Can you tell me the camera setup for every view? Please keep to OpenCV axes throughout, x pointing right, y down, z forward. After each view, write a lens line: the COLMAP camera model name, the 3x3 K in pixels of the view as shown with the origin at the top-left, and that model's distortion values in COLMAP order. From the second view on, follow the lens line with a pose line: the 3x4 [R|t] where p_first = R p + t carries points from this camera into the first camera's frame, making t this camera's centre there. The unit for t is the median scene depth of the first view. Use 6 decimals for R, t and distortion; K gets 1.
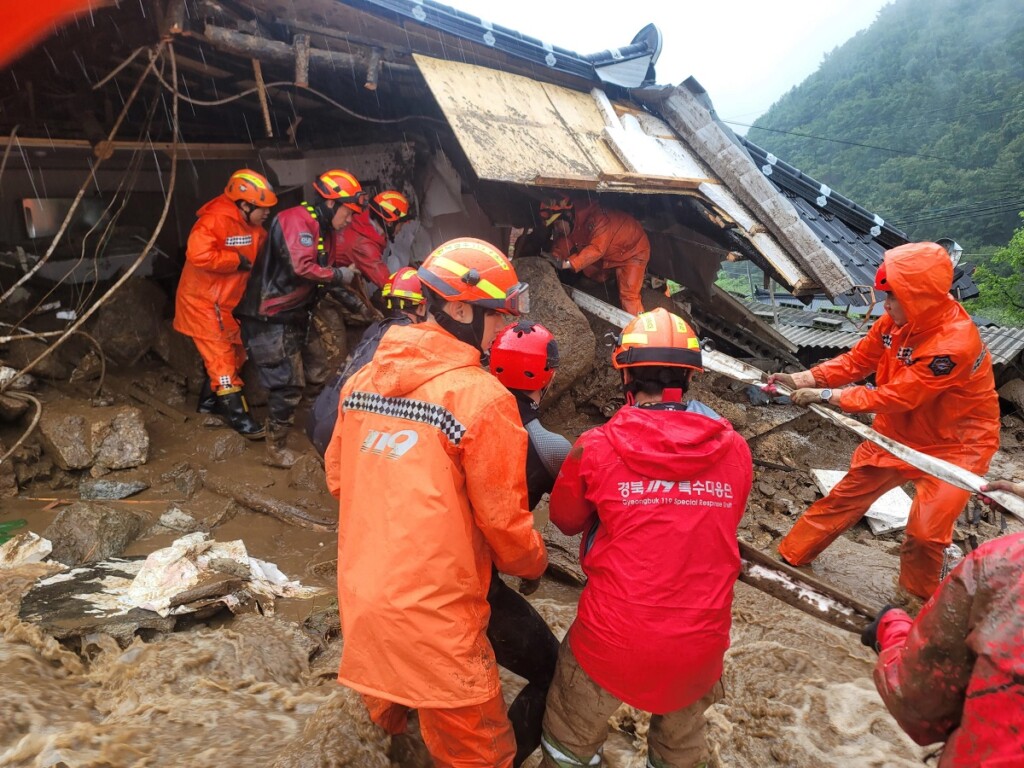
lens RADIAL K [[768.2, 0, 512.2], [0, 768.2, 347.9], [0, 0, 1]] dist [0.064009, -0.066589]
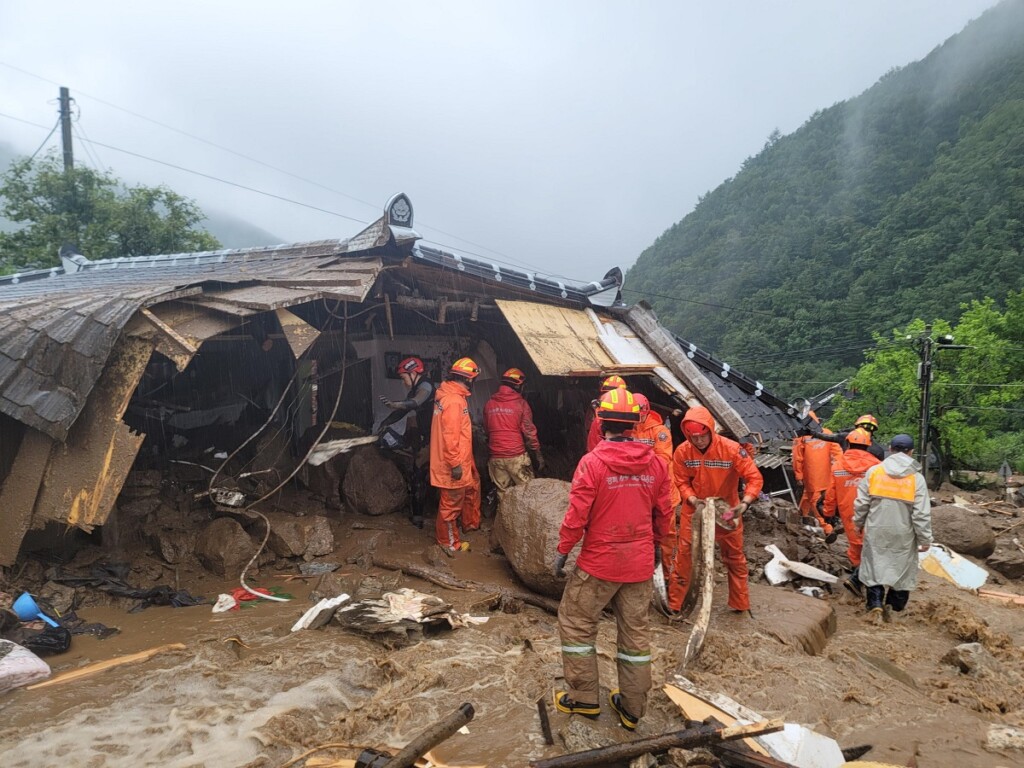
lens RADIAL K [[768.2, 0, 512.2], [0, 768.2, 347.9], [0, 0, 1]] dist [0.064009, -0.066589]
pose [[0.991247, 0.001861, 0.132010, -0.261671], [0.017690, 0.989012, -0.146774, -0.020683], [-0.130832, 0.147825, 0.980322, -0.542447]]
